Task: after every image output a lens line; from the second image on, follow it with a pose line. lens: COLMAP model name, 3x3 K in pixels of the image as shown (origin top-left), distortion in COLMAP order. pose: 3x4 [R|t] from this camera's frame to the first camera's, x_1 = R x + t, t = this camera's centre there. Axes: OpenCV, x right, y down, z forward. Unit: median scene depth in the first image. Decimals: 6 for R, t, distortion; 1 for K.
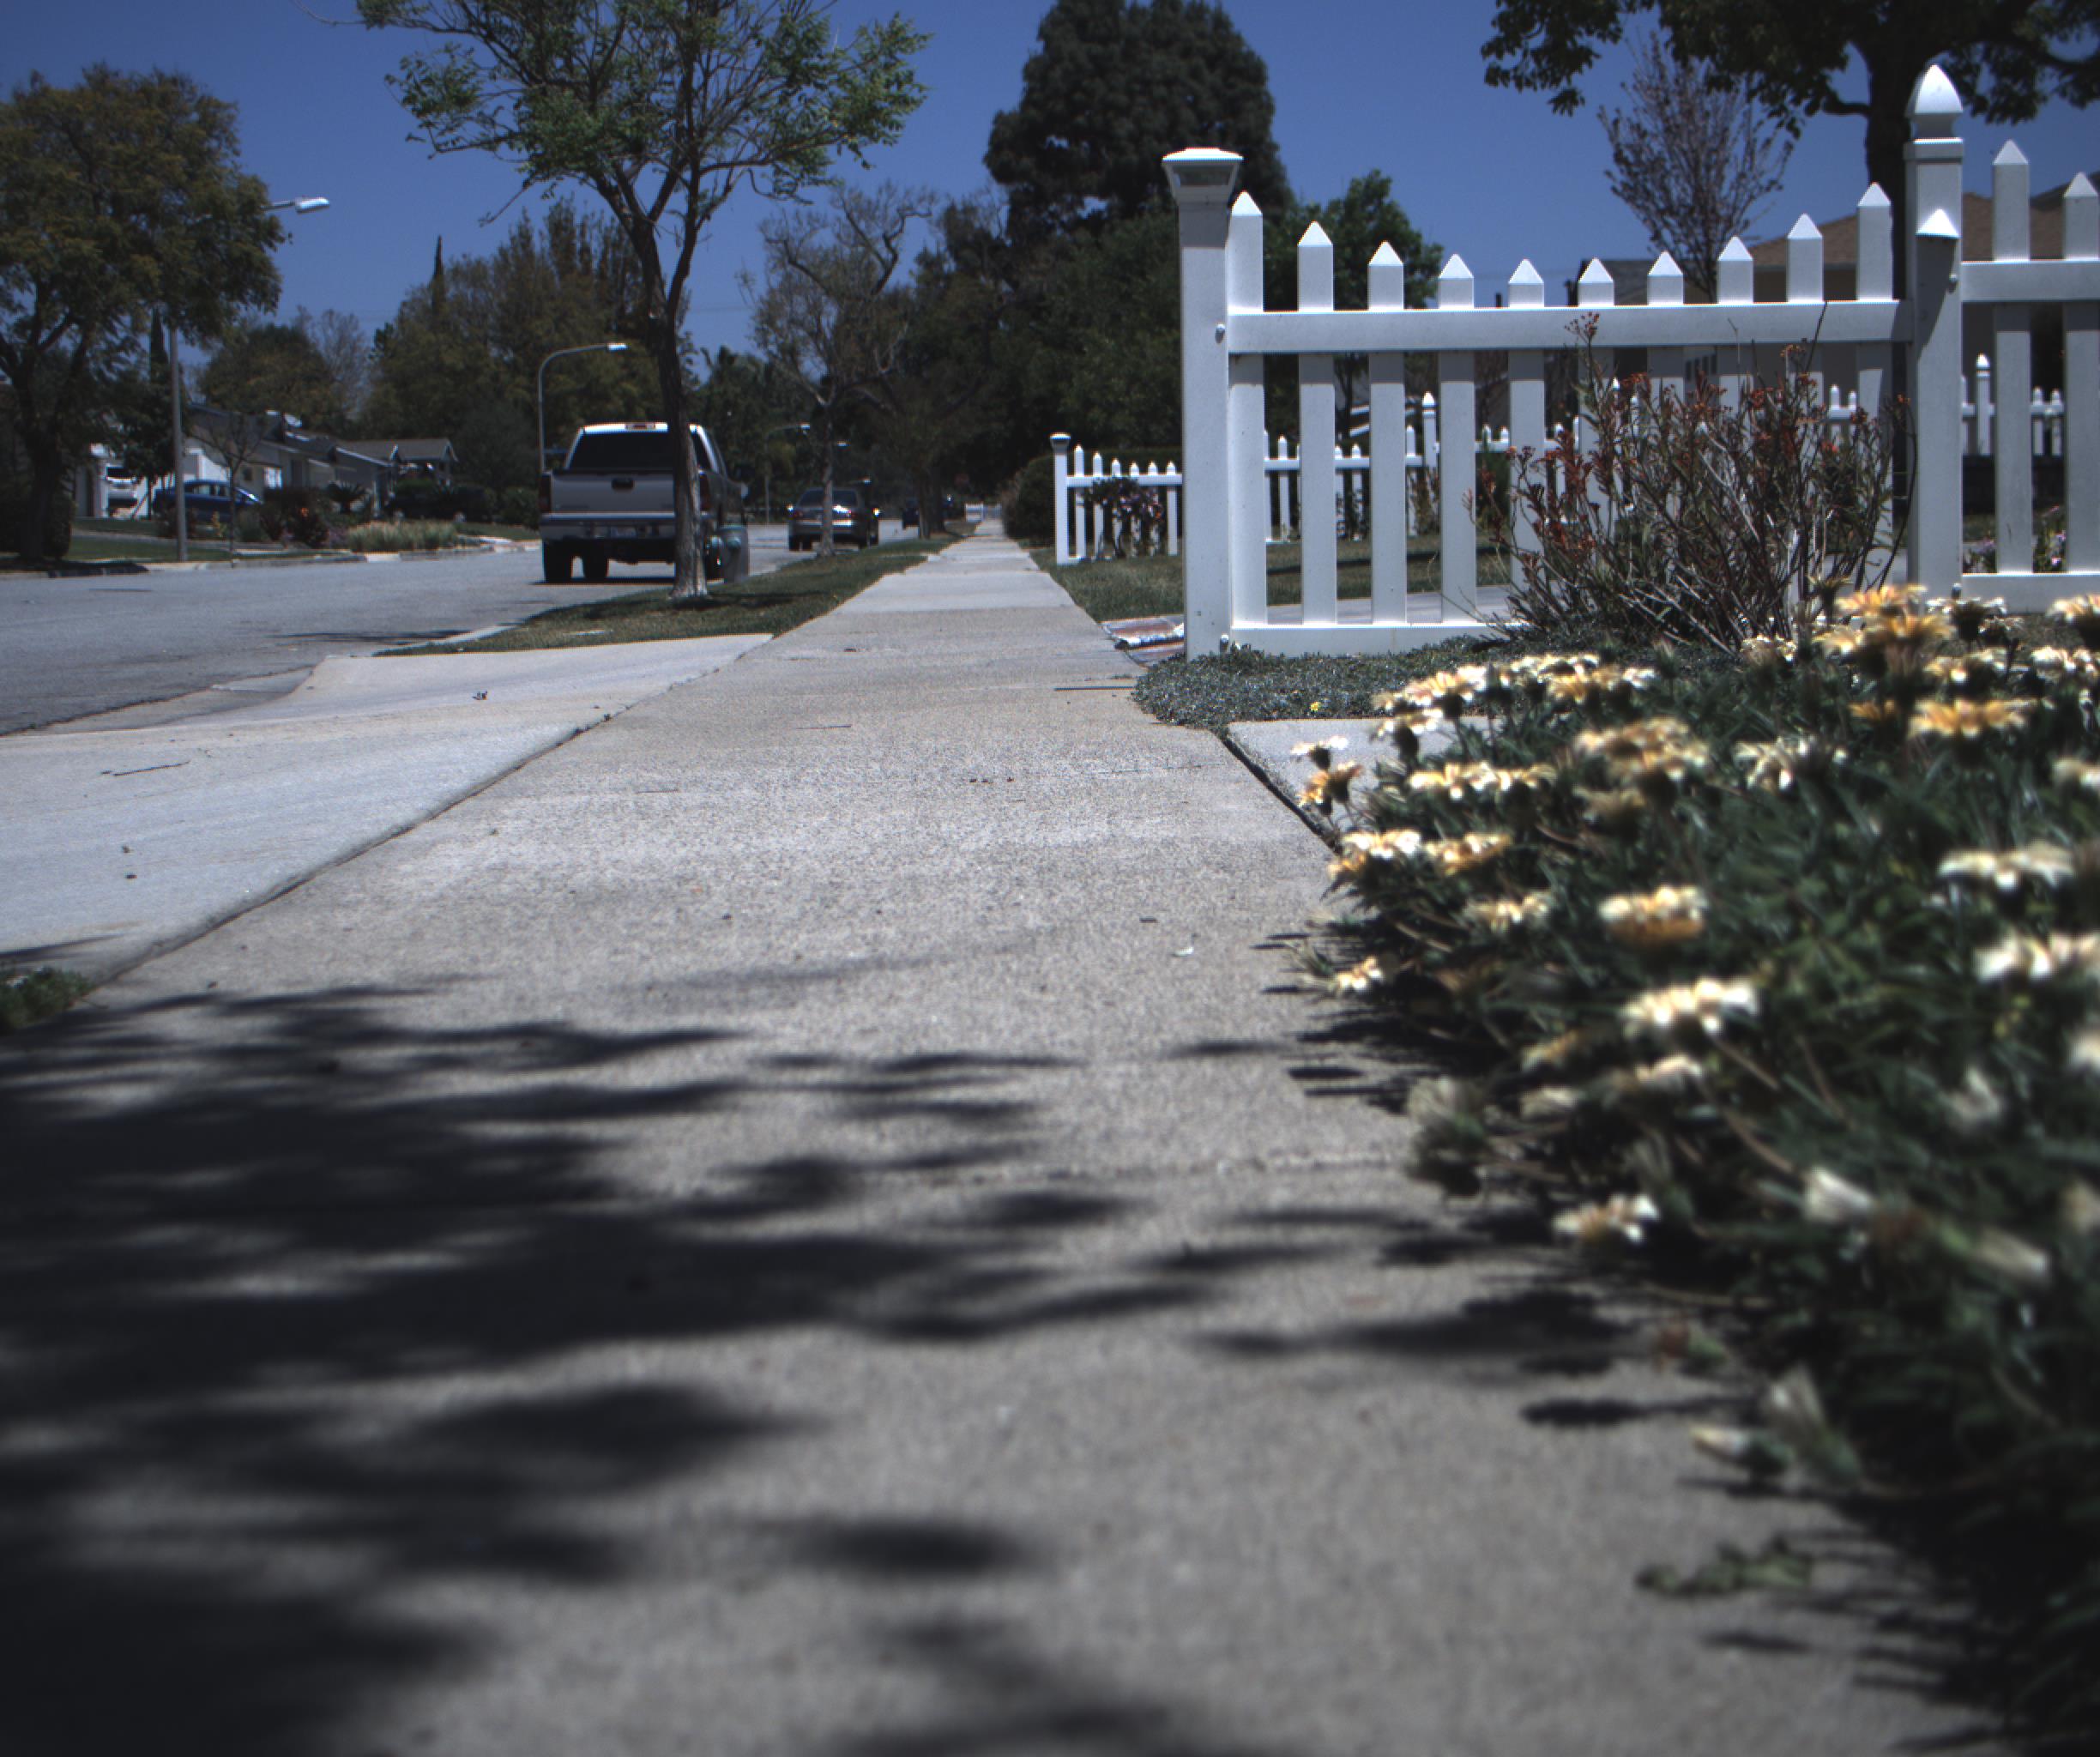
lens RADIAL K [[3961.6, 0, 1027.5], [0, 3961.6, 856.6], [0, 0, 1]] dist [-0.181680, 0.970744]
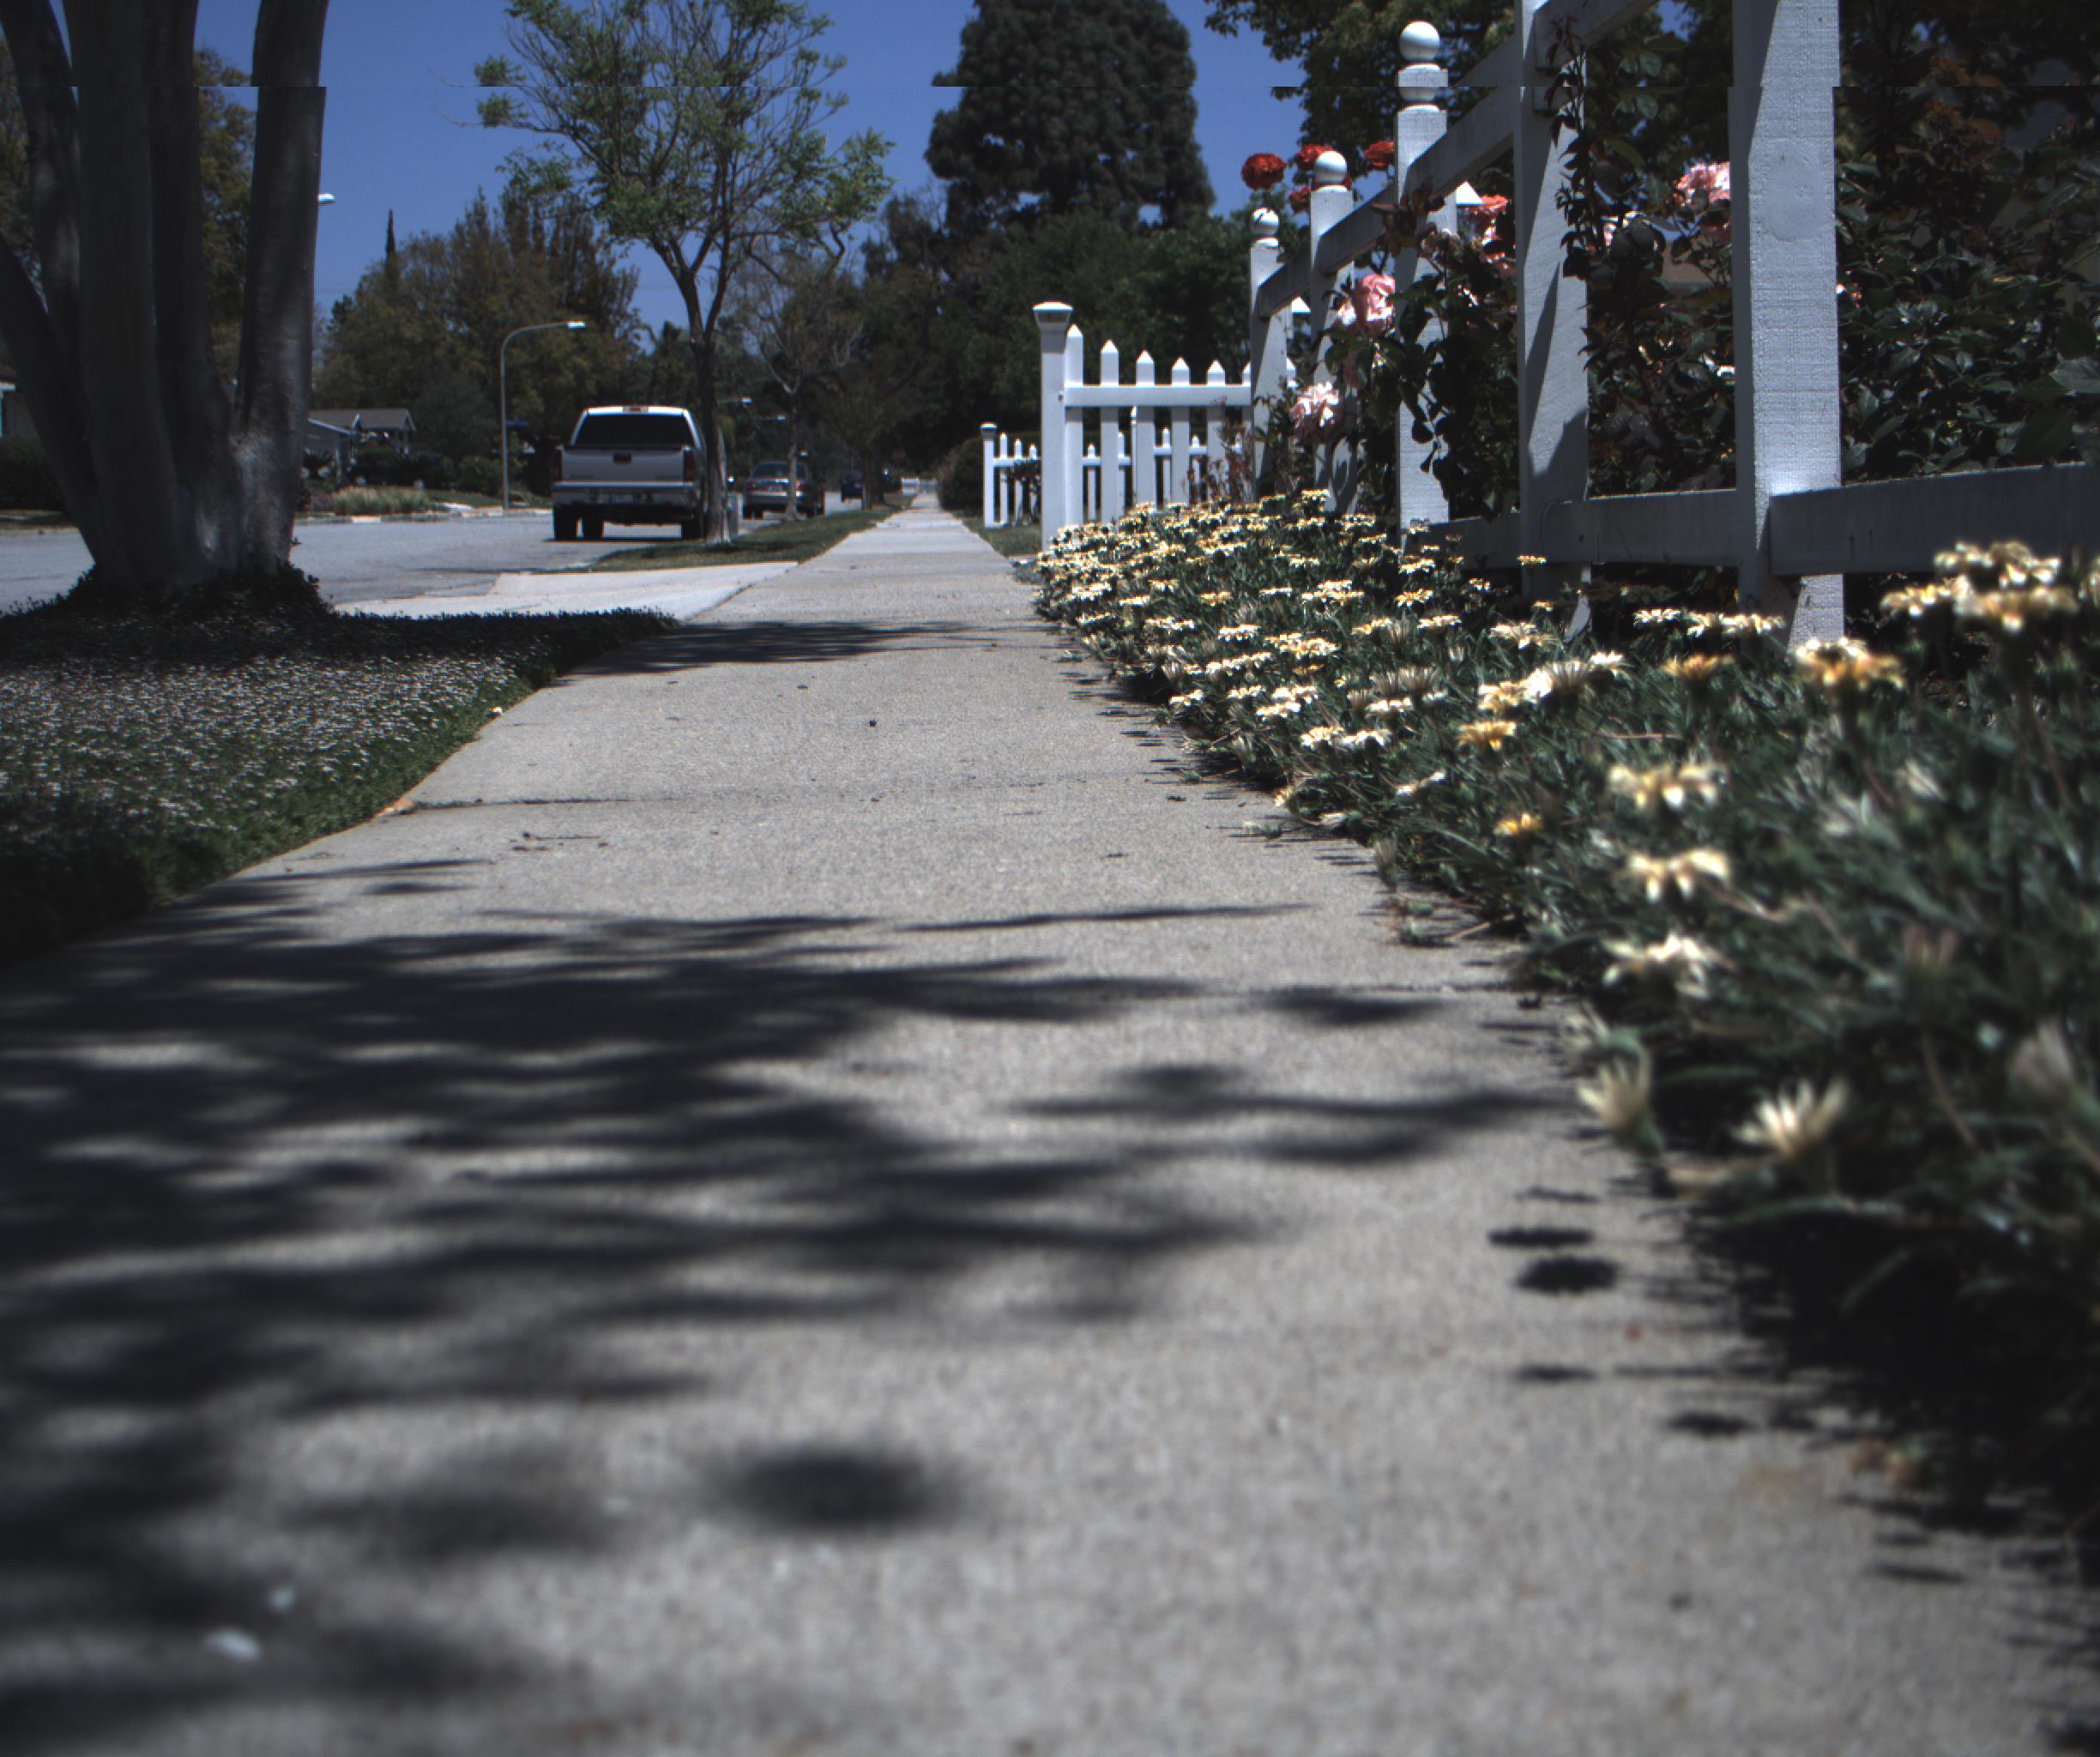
lens RADIAL K [[3961.6, 0, 1027.5], [0, 3961.6, 856.6], [0, 0, 1]] dist [-0.181680, 0.970744]
pose [[0.999767, 0.012140, 0.017875, -0.000108], [-0.012252, 0.999906, 0.006166, 0.017034], [-0.017798, -0.006384, 0.999821, -0.193954]]
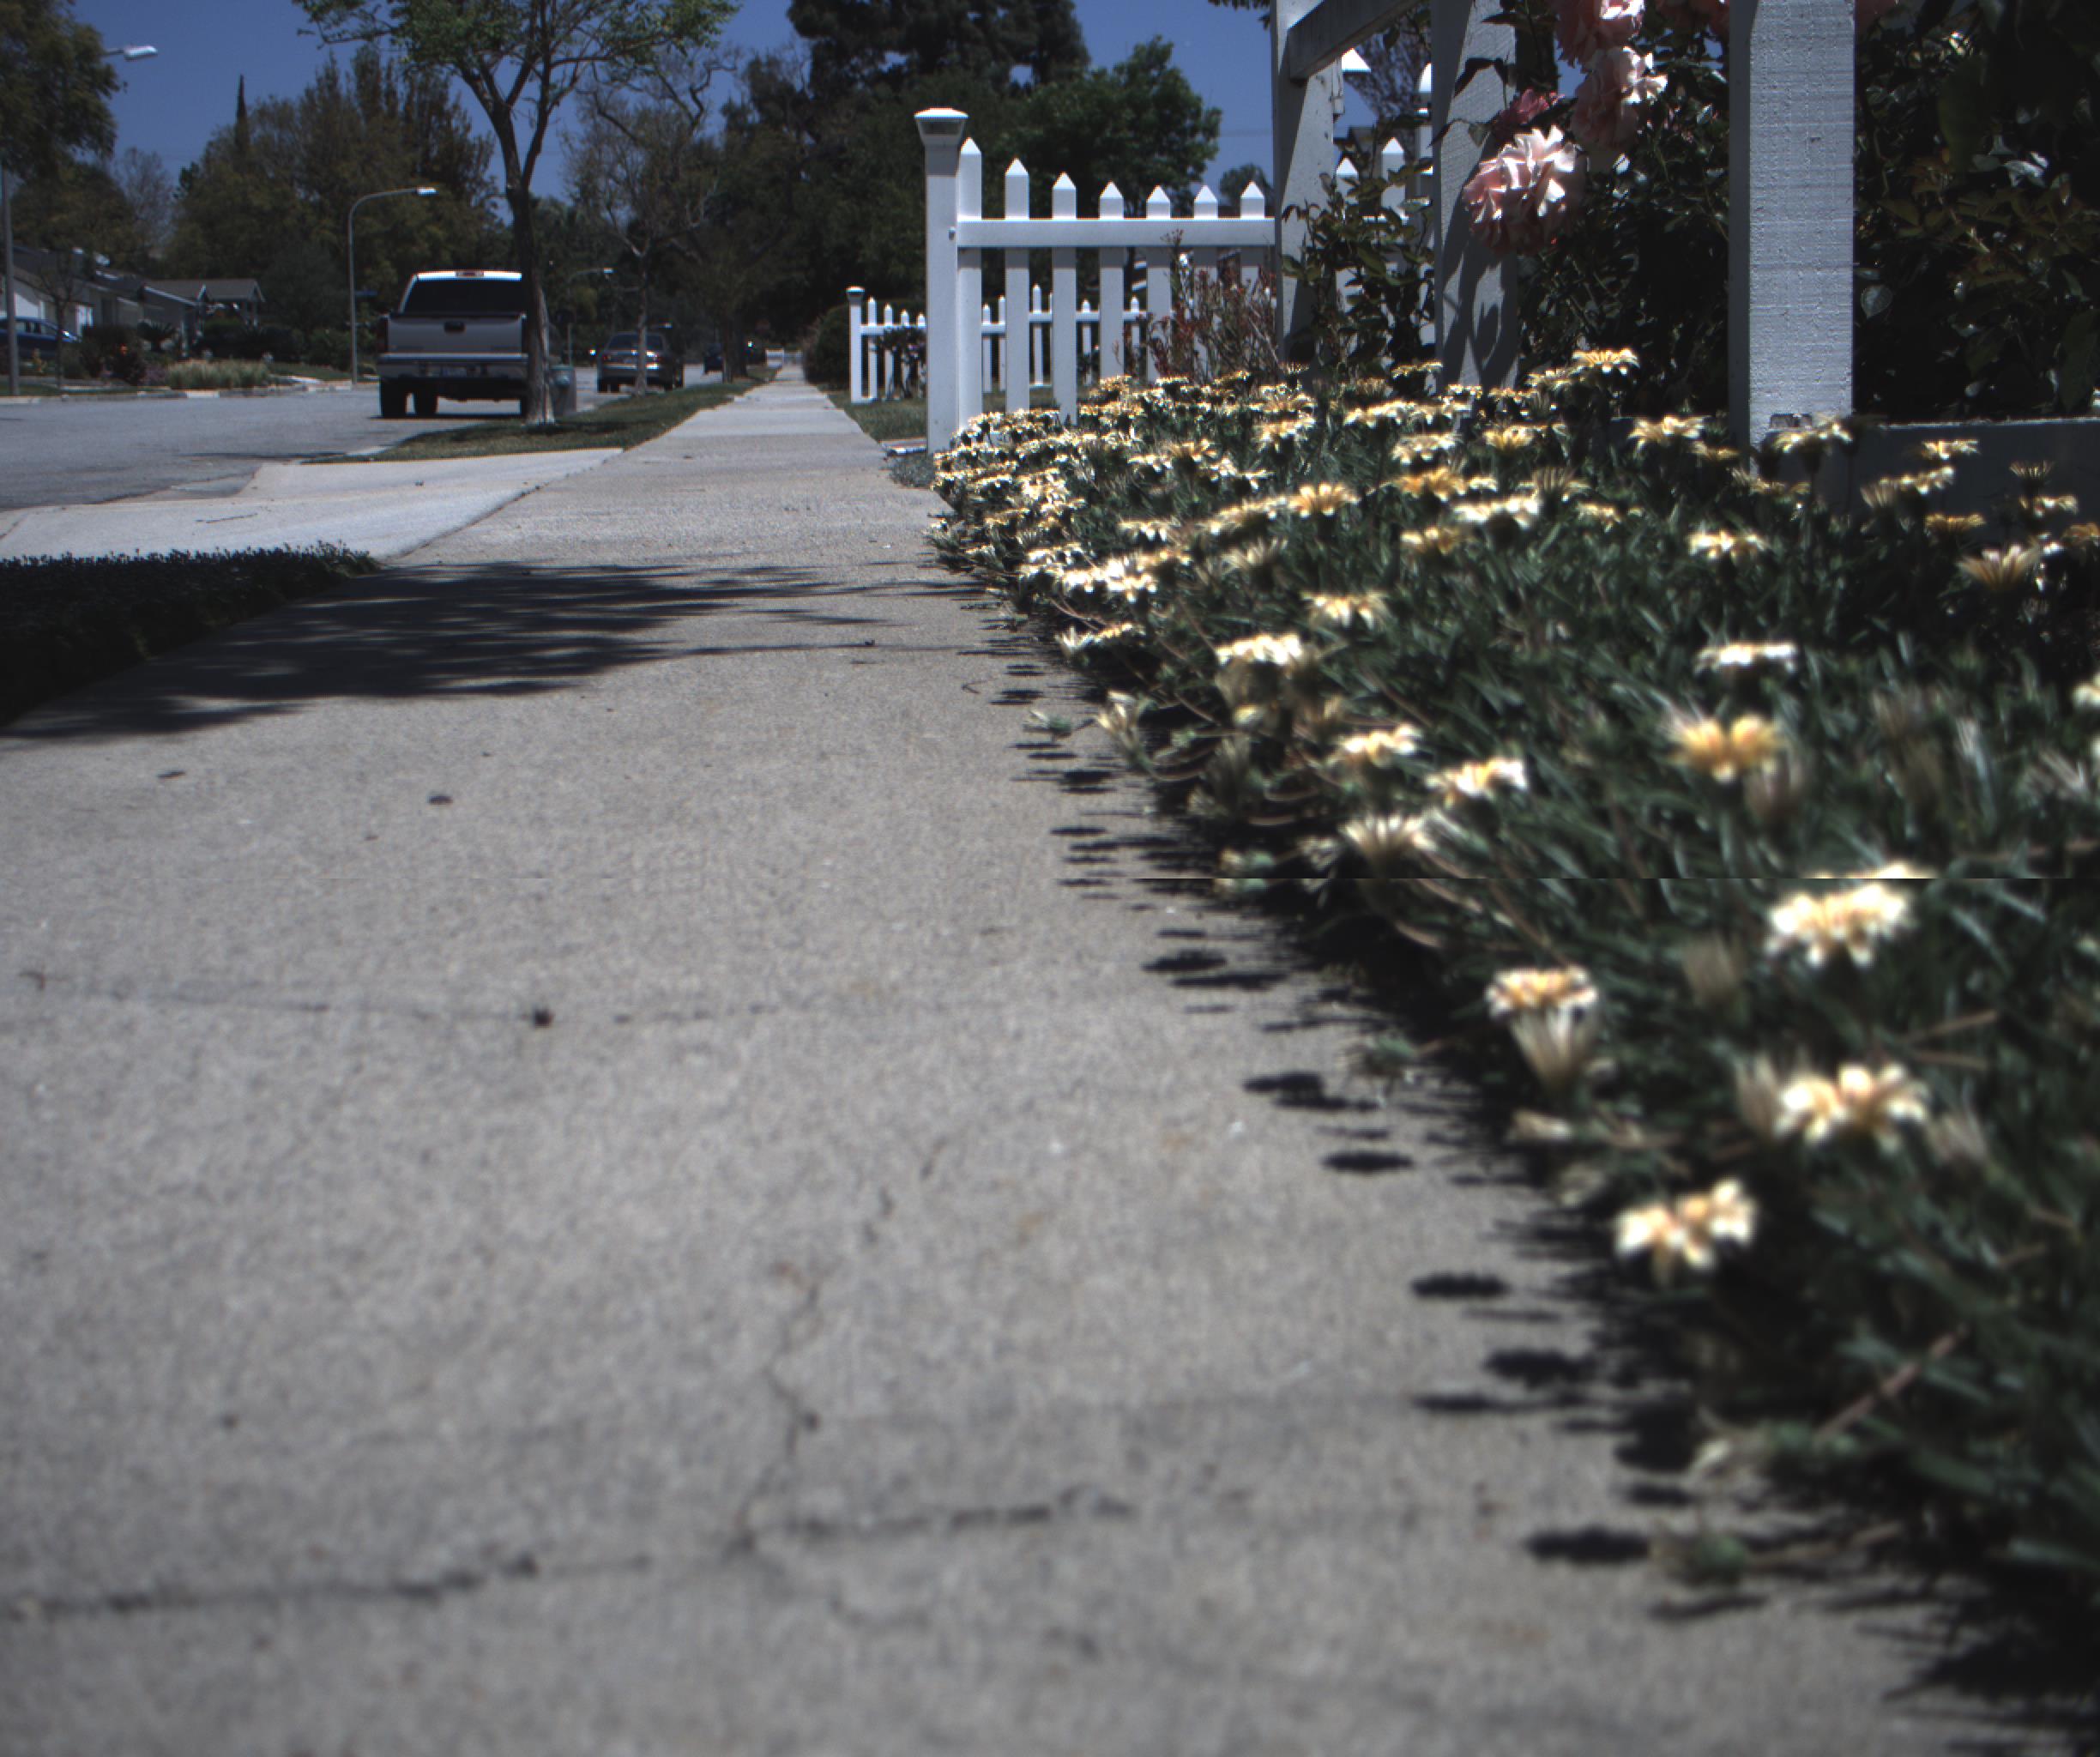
lens RADIAL K [[3961.6, 0, 1027.5], [0, 3961.6, 856.6], [0, 0, 1]] dist [-0.181680, 0.970744]
pose [[0.998662, 0.006462, 0.051303, 0.000484], [-0.008415, 0.999244, 0.037957, 0.008918], [-0.051019, -0.038338, 0.997962, -0.097175]]
